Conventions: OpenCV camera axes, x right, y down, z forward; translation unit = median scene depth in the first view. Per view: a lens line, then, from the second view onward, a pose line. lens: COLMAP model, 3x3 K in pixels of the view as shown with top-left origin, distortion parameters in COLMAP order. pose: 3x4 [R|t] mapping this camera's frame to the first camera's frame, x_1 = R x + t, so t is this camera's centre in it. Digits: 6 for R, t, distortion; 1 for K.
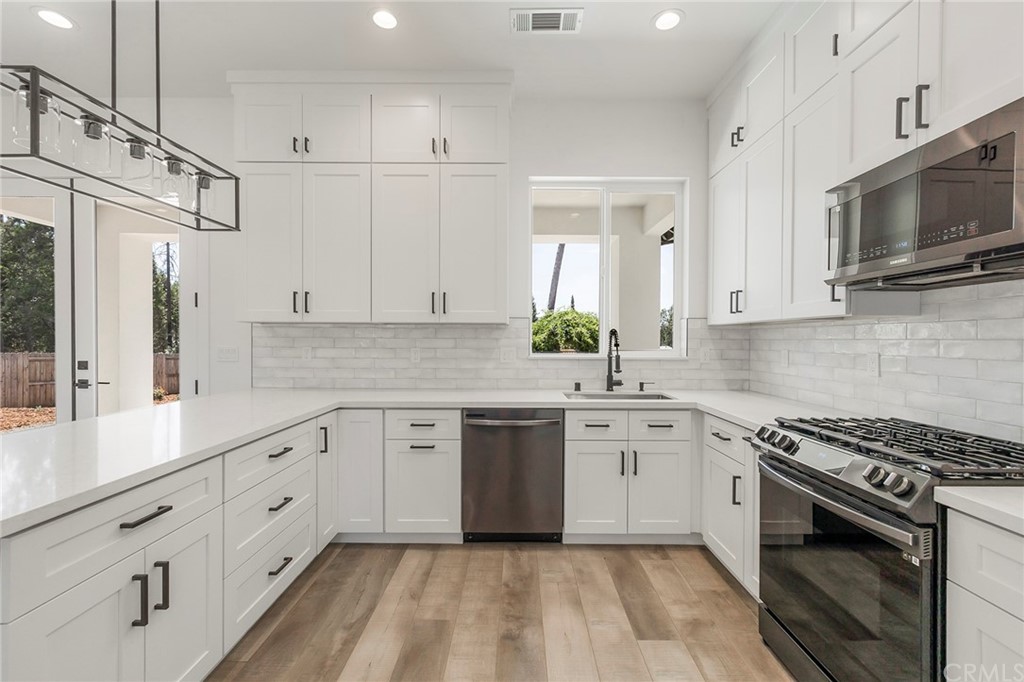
lens RADIAL K [[442.2, 0, 514.4], [0, 442.2, 343.8], [0, 0, 1]] dist [-0.002398, -0.000230]
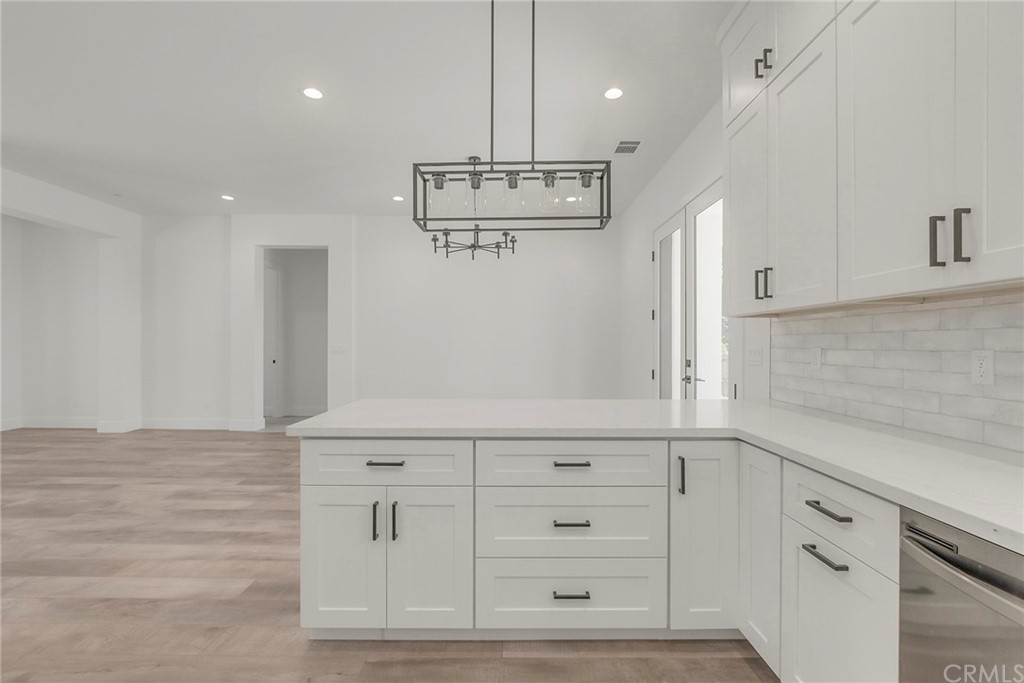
lens RADIAL K [[451.8, 0, 513.6], [0, 451.8, 347.4], [0, 0, 1]] dist [-0.005726, -0.000034]
pose [[0.006999, 0.000274, -0.999975, 0.239988], [-0.012940, 0.999916, 0.000183, 0.013422], [0.999892, 0.012938, 0.007002, 0.595297]]
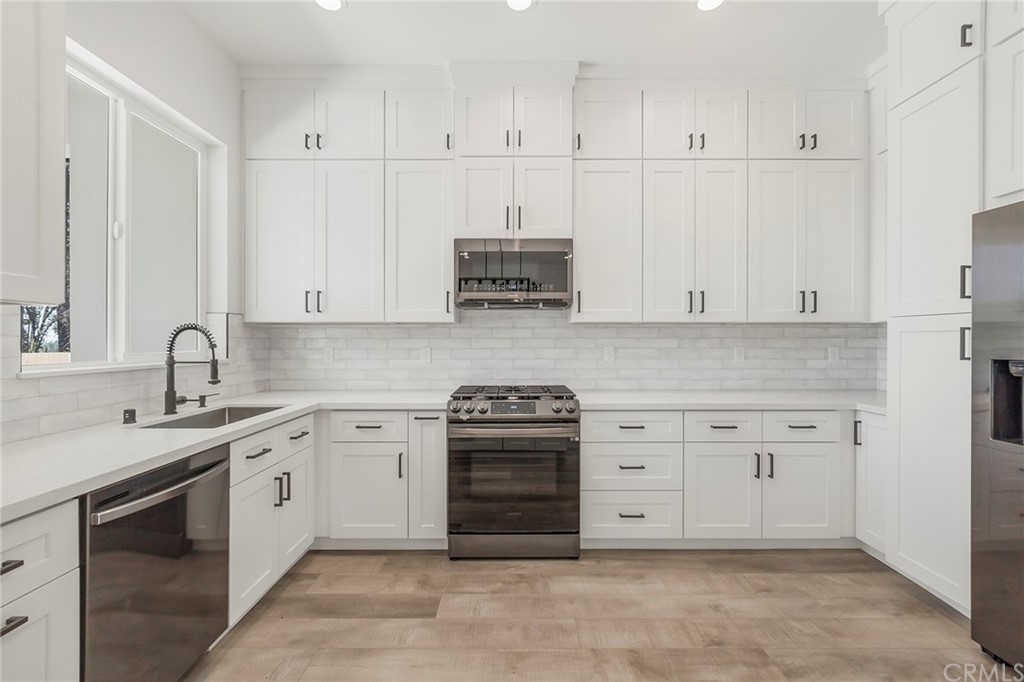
lens RADIAL K [[446.3, 0, 512.0], [0, 446.3, 341.0], [0, 0, 1]] dist [-0.003743, -0.000463]
pose [[-0.003026, -0.007069, 0.999970, -0.508340], [0.009596, 0.999929, 0.007097, -0.006001], [-0.999949, 0.009617, -0.002958, 0.513822]]
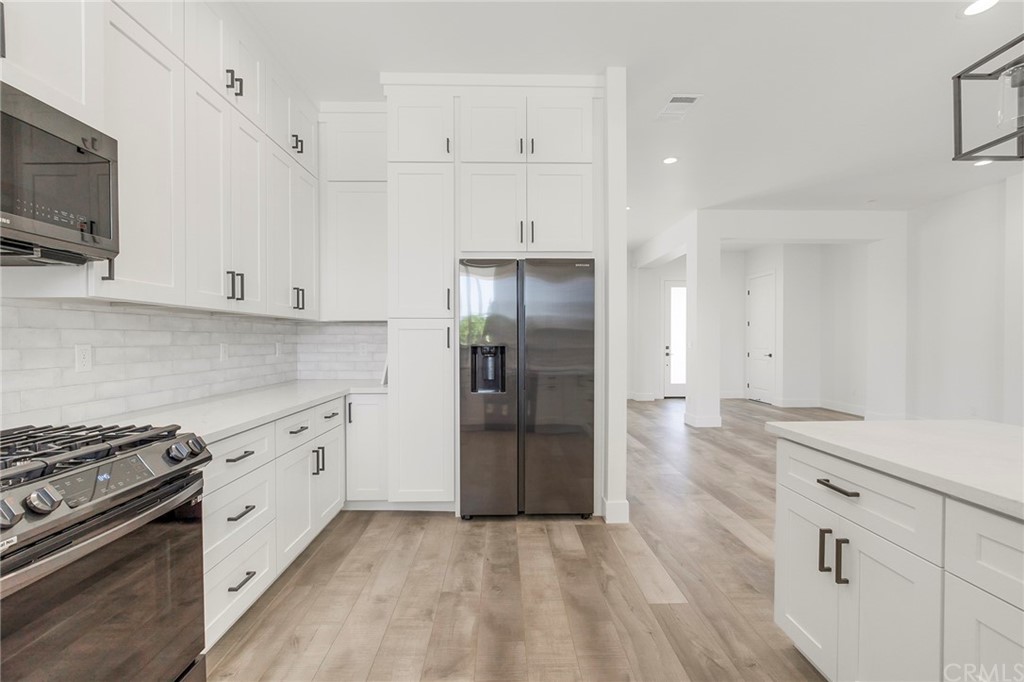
lens RADIAL K [[451.8, 0, 513.6], [0, 451.8, 346.9], [0, 0, 1]] dist [-0.005726, -0.000034]
pose [[-0.999403, -0.001934, -0.034506, 0.012250], [-0.002763, 0.999708, 0.023990, 0.004812], [0.034450, 0.024071, -0.999117, 0.909327]]
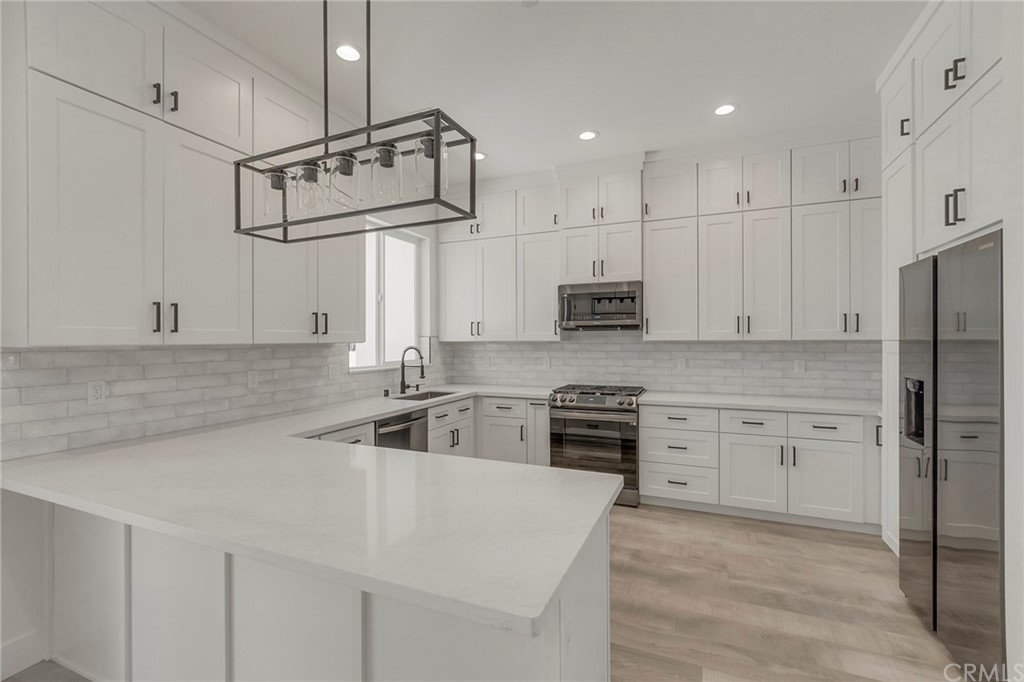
lens RADIAL K [[446.3, 0, 512.0], [0, 446.3, 341.0], [0, 0, 1]] dist [-0.003743, -0.000463]
pose [[0.395614, -0.009411, 0.918369, -0.921067], [0.015758, 0.999870, 0.003458, -0.049587], [-0.918282, 0.013104, 0.395711, 0.206692]]
